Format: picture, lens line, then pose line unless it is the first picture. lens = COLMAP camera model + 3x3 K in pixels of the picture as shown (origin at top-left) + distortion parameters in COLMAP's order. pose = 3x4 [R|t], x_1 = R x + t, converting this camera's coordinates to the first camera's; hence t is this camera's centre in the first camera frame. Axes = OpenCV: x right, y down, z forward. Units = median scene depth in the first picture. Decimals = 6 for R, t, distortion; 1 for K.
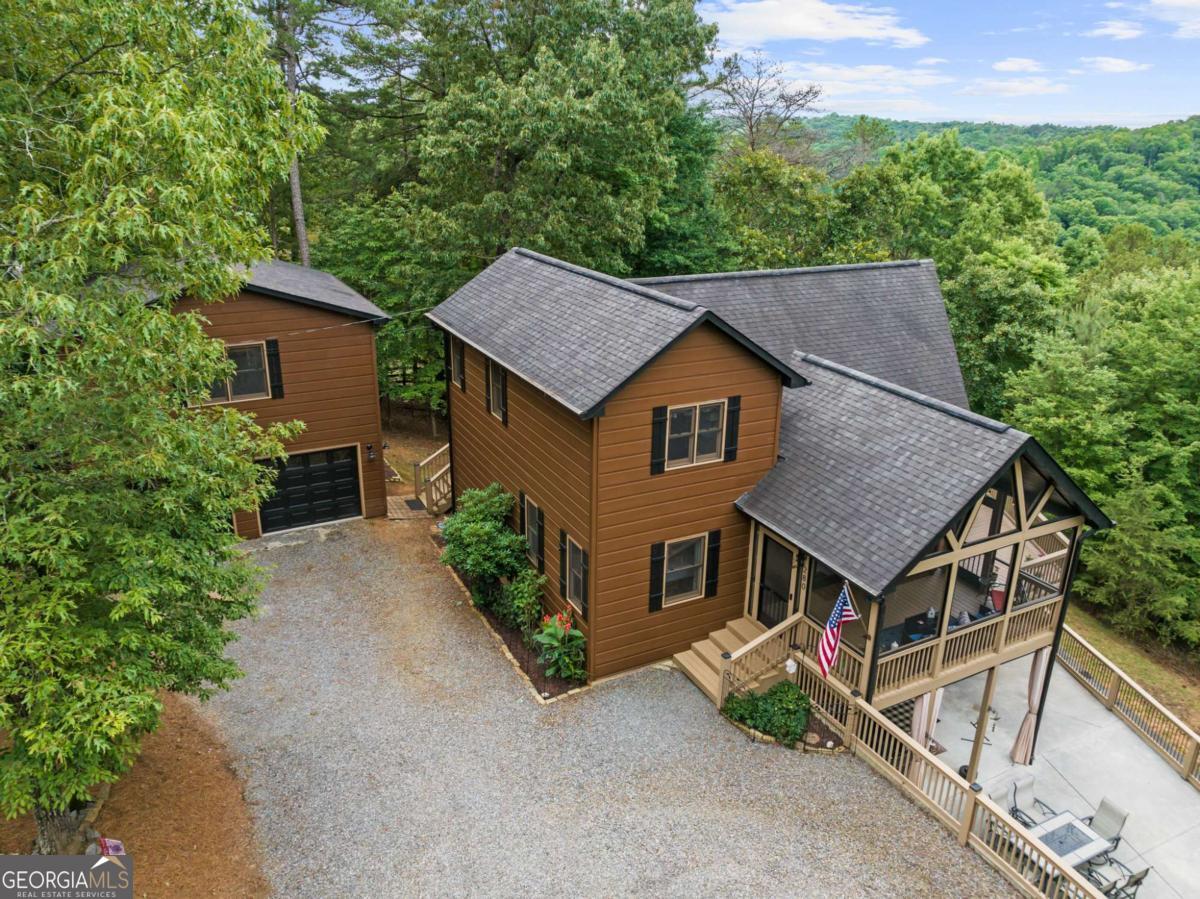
lens RADIAL K [[872.2, 0, 600.0], [0, 872.2, 449.5], [0, 0, 1]] dist [-0.041721, -0.000070]
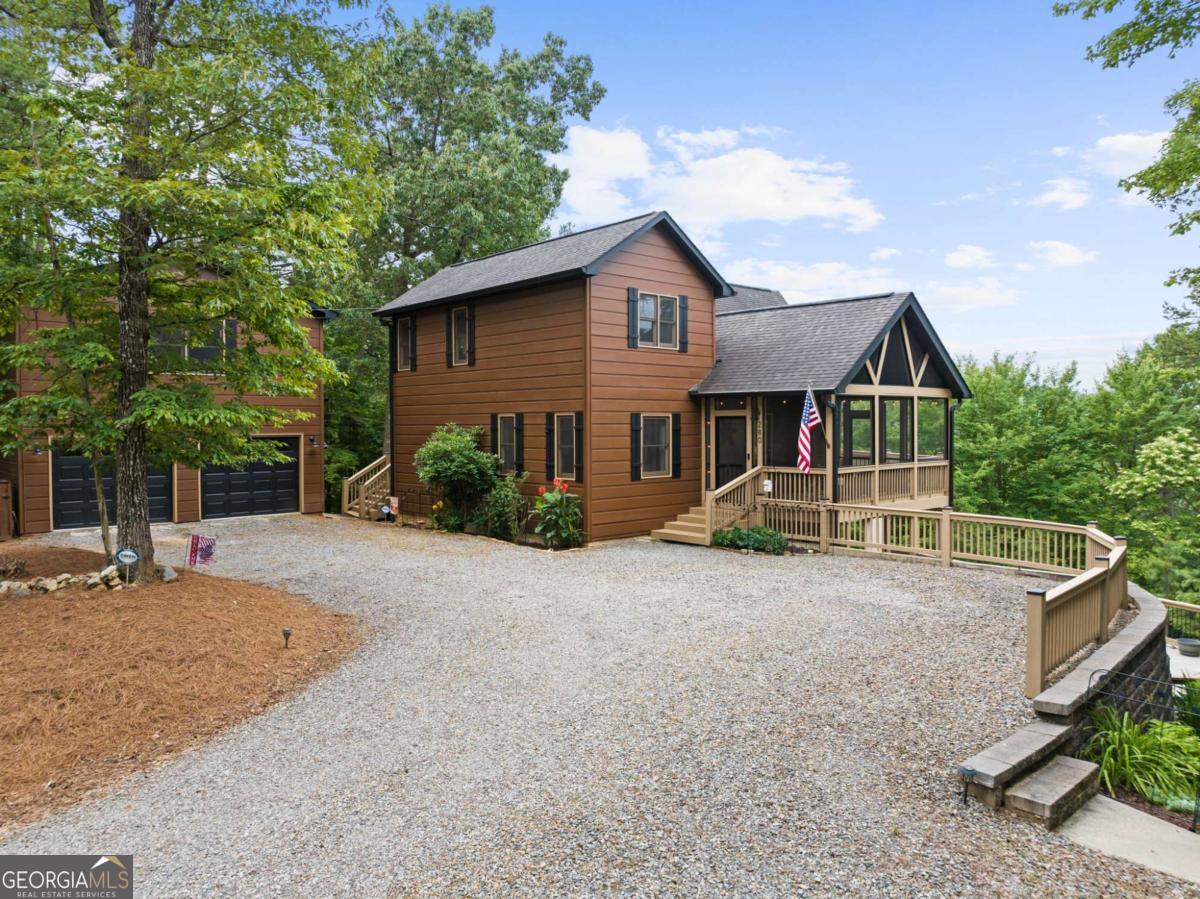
lens RADIAL K [[856.4, 0, 602.6], [0, 856.4, 436.0], [0, 0, 1]] dist [-0.040684, -0.000399]
pose [[0.965868, -0.022416, 0.258062, -0.265199], [0.105104, 0.944468, -0.311342, 0.478279], [-0.236752, 0.327838, 0.914588, -0.015212]]
